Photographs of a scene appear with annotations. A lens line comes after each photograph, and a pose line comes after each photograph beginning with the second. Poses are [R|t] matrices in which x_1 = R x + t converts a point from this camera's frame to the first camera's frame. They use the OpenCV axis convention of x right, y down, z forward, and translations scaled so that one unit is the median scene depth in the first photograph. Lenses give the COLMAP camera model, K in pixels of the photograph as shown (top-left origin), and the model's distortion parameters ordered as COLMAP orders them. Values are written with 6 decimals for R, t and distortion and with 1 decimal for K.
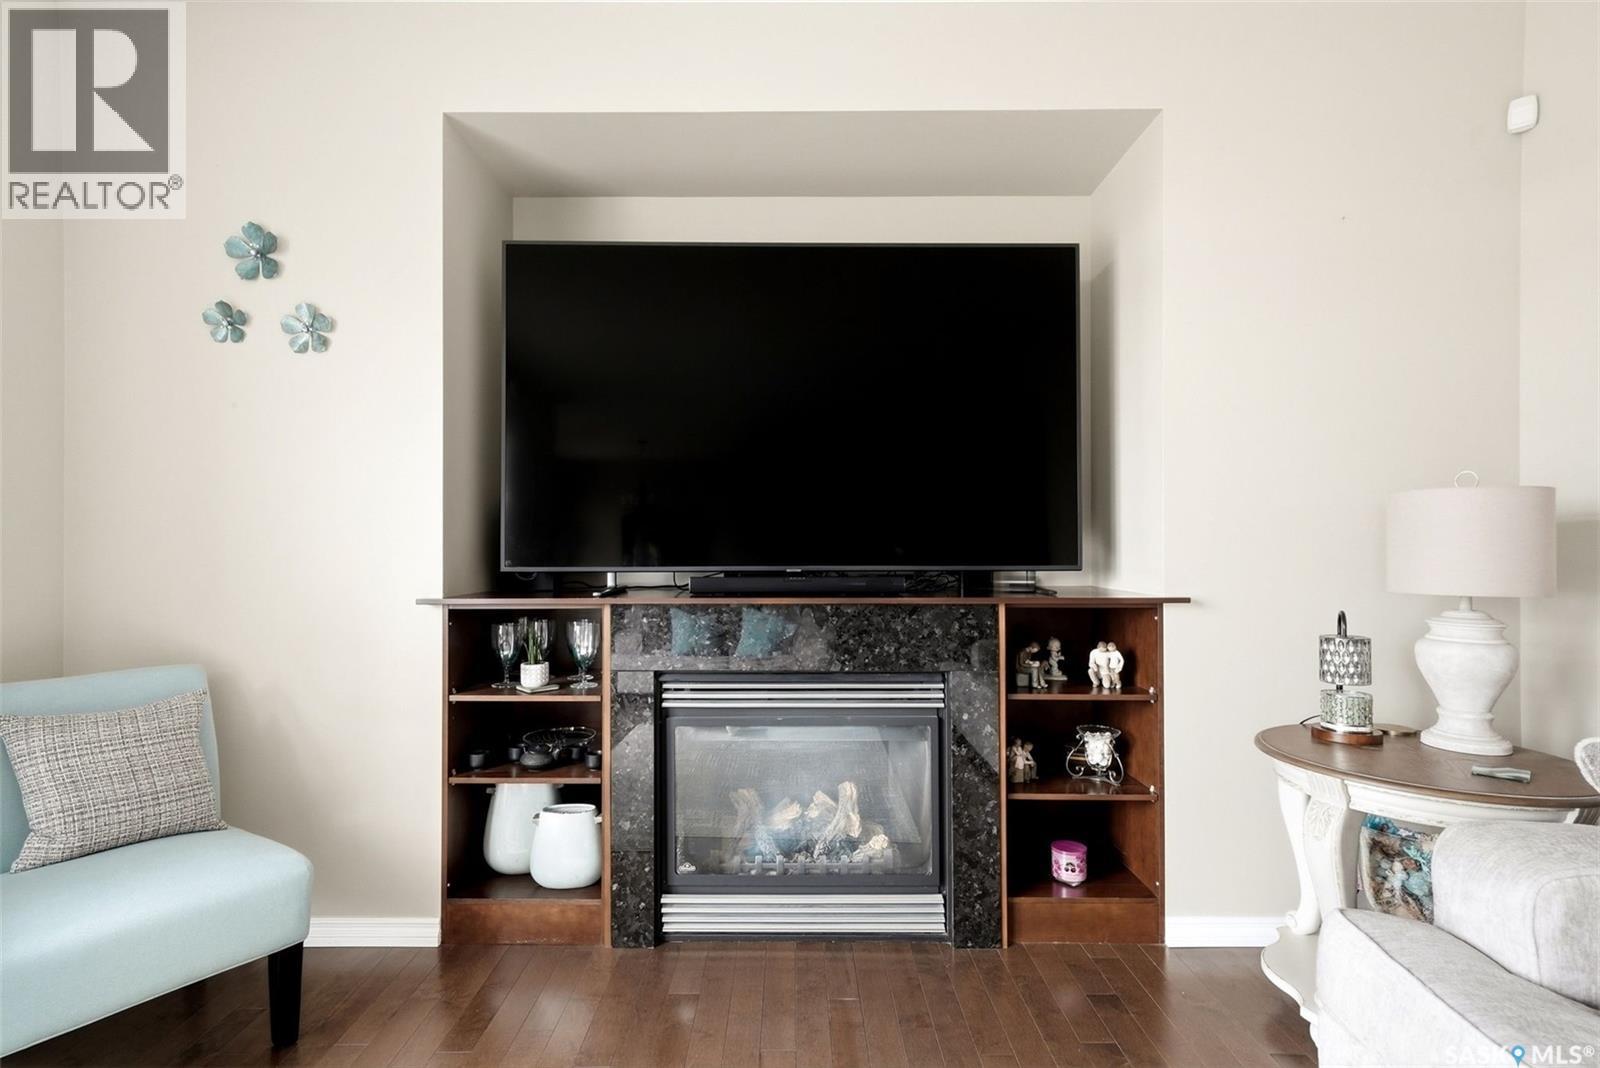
lens RADIAL K [[678.6, 0, 727.6], [0, 678.6, 542.8], [0, 0, 1]] dist [0.012038, 0.000217]
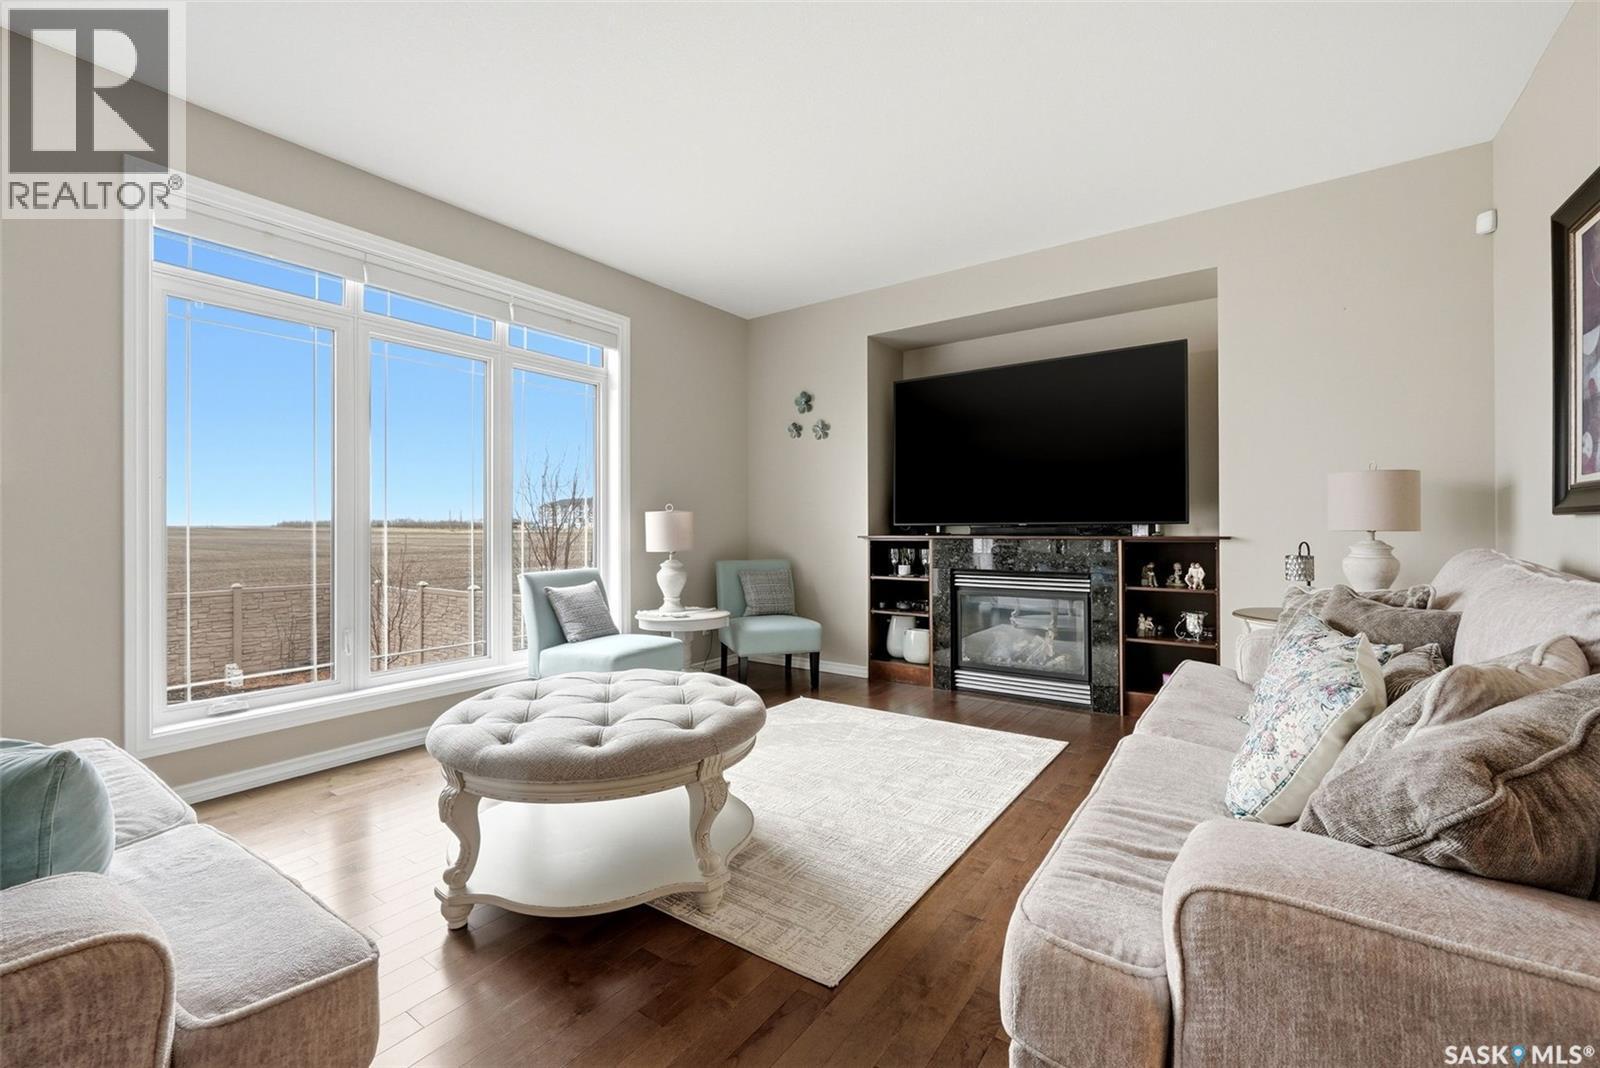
lens RADIAL K [[678.6, 0, 798.2], [0, 678.6, 529.7], [0, 0, 1]] dist [0.012038, 0.000217]
pose [[0.821496, -0.001365, -0.570212, 0.749244], [0.004920, 0.999977, 0.004693, 0.046657], [0.570192, -0.006661, 0.821484, -1.118513]]
